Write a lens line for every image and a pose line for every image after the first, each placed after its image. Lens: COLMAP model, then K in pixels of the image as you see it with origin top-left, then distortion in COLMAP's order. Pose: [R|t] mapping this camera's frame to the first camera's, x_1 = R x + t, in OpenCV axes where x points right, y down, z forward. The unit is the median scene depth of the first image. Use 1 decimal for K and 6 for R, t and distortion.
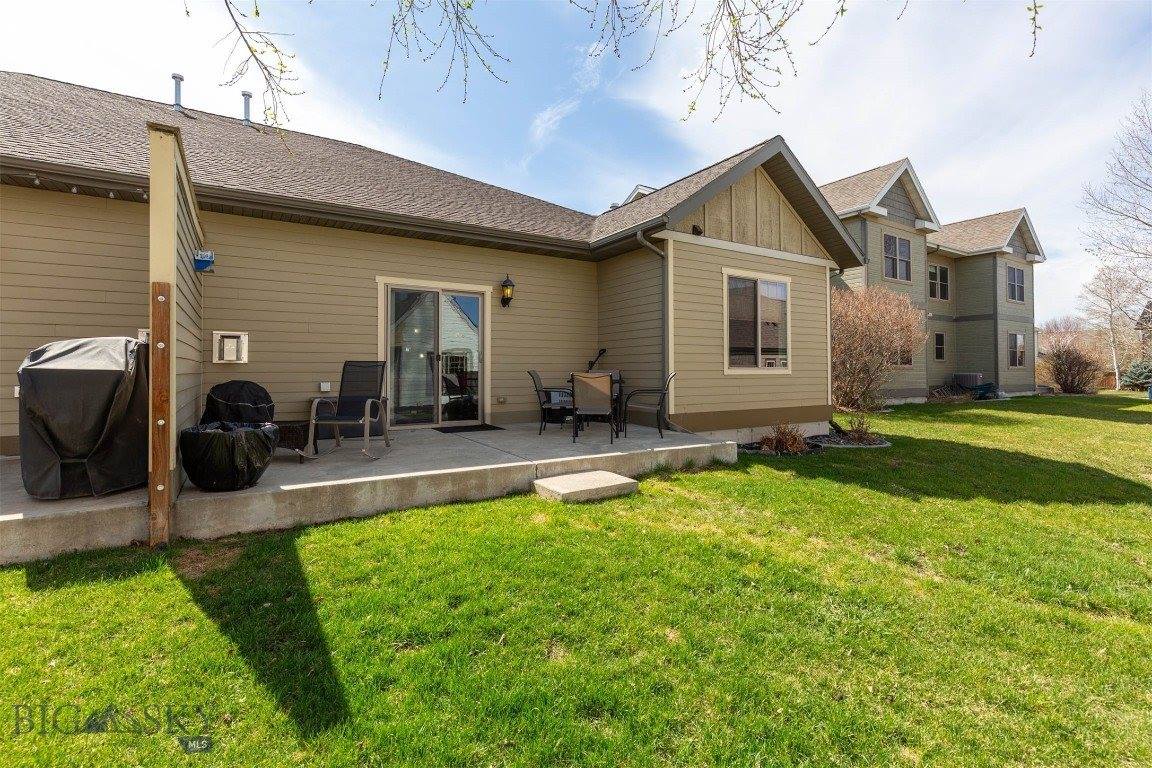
lens RADIAL K [[520.3, 0, 571.8], [0, 520.3, 370.8], [0, 0, 1]] dist [0.000413, -0.000132]
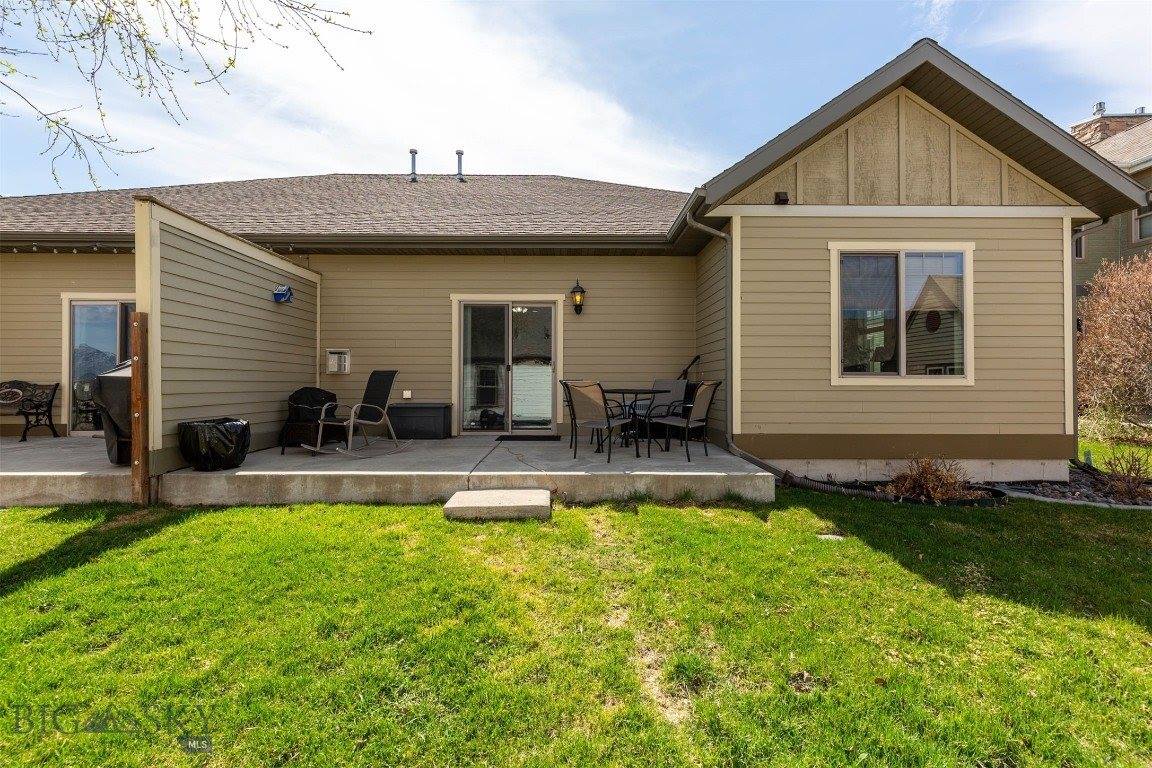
lens RADIAL K [[517.0, 0, 575.4], [0, 517.0, 388.4], [0, 0, 1]] dist [0.002954, 0.000146]
pose [[0.858651, 0.004988, -0.512537, 0.365754], [-0.002626, 0.999982, 0.005332, 0.009014], [0.512554, -0.003233, 0.858649, 0.178101]]
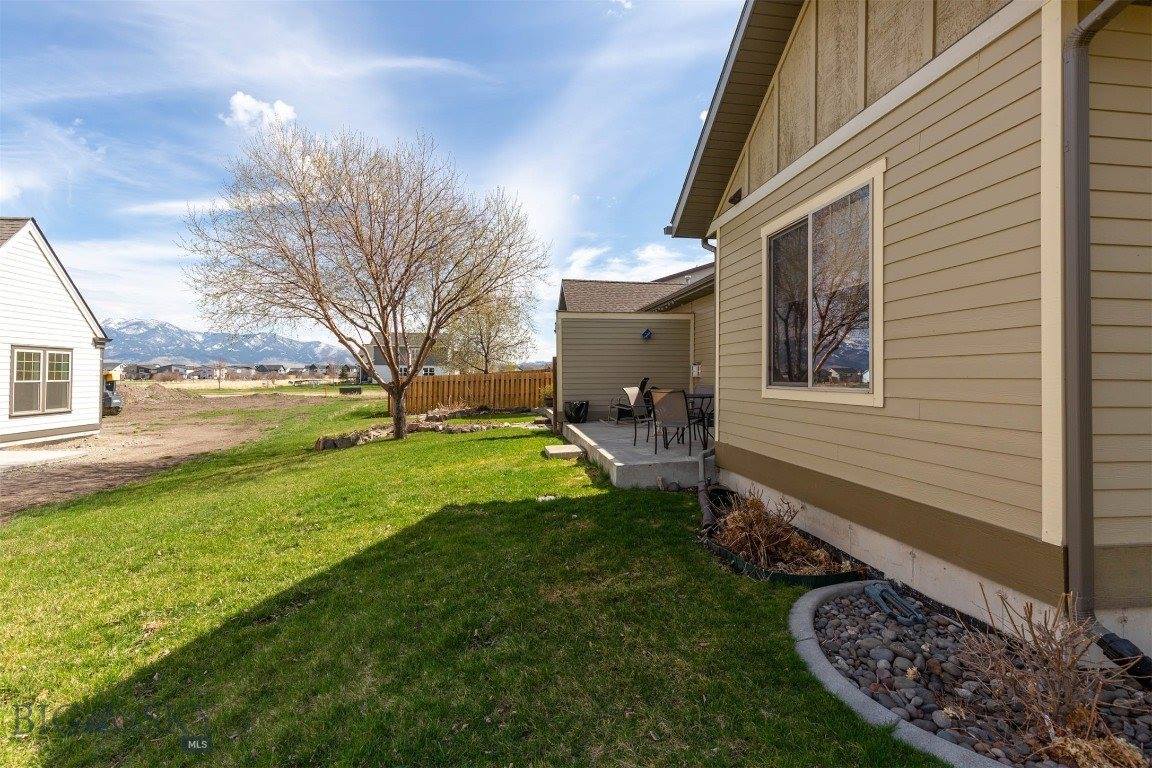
lens RADIAL K [[517.0, 0, 575.4], [0, 517.0, 388.4], [0, 0, 1]] dist [0.002954, 0.000146]
pose [[-0.419930, 0.018175, -0.907375, 0.987515], [-0.003960, 0.999753, 0.021858, -0.017163], [0.907548, 0.012772, -0.419754, 1.082773]]
